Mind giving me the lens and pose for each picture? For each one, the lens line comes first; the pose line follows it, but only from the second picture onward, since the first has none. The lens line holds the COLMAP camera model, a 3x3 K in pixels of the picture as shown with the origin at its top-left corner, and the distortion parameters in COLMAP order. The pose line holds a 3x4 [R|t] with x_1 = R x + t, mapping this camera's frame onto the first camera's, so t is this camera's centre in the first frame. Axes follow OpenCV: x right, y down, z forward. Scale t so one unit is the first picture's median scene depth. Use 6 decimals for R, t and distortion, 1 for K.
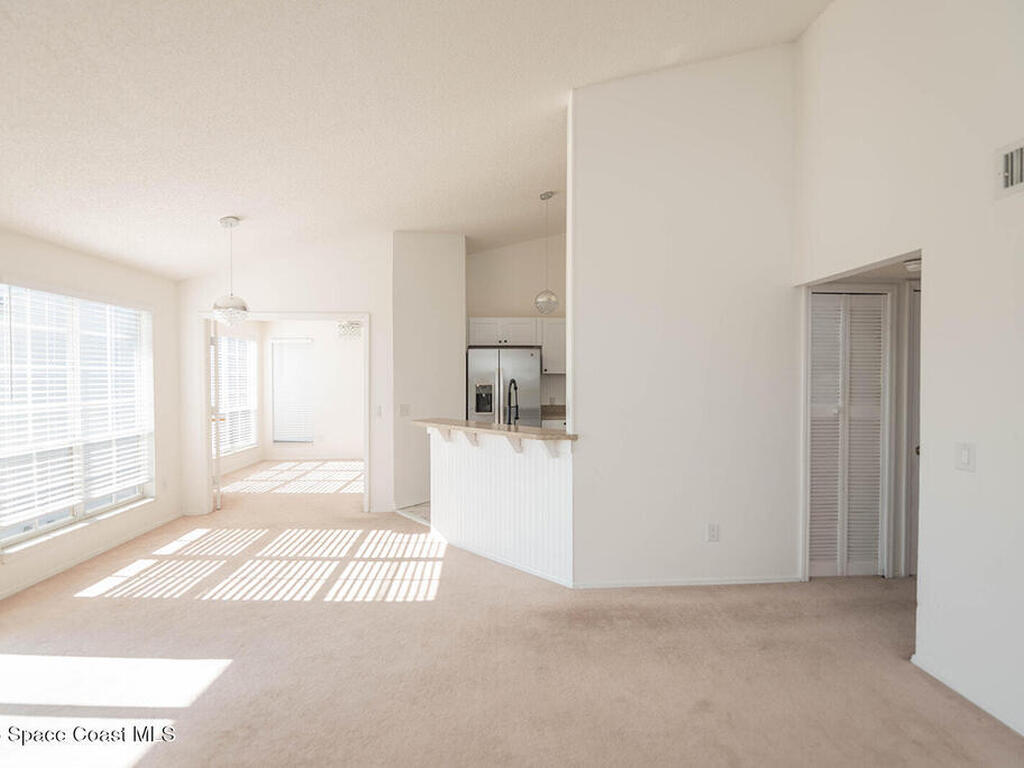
lens RADIAL K [[455.3, 0, 506.1], [0, 455.3, 382.6], [0, 0, 1]] dist [-0.010193, -0.001528]
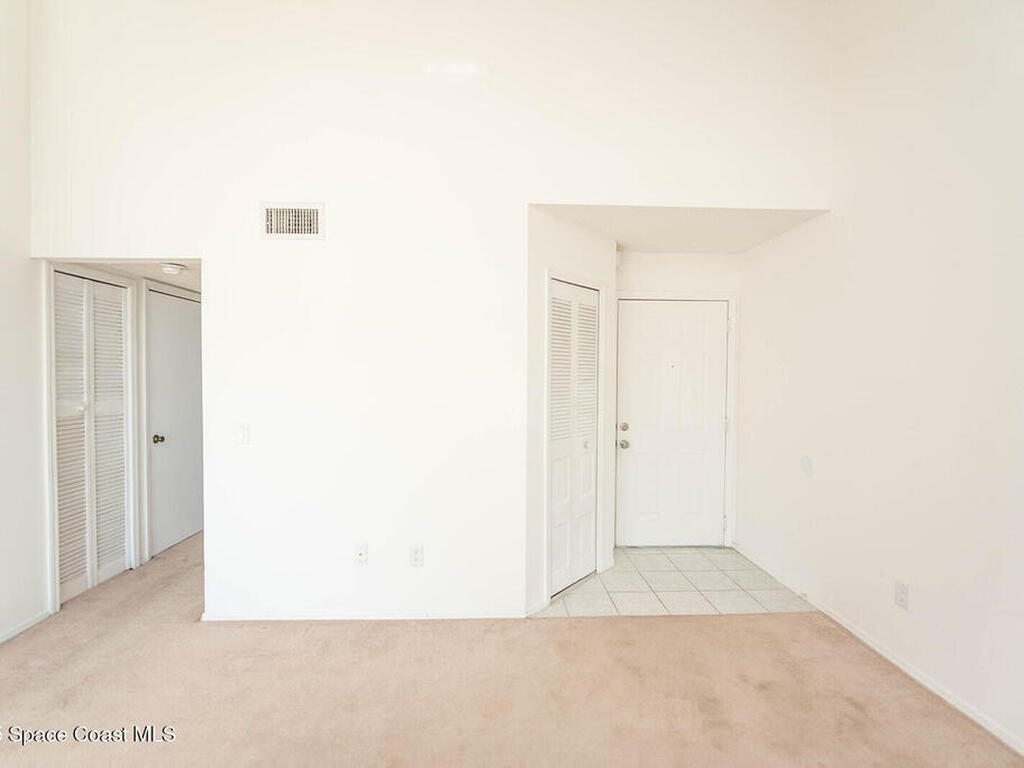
lens RADIAL K [[455.3, 0, 513.3], [0, 455.3, 383.0], [0, 0, 1]] dist [-0.010193, -0.001528]
pose [[0.015411, -0.018533, 0.999709, -0.153074], [0.006198, 0.999811, 0.018439, 0.001270], [-0.999862, 0.005912, 0.015523, 0.129287]]
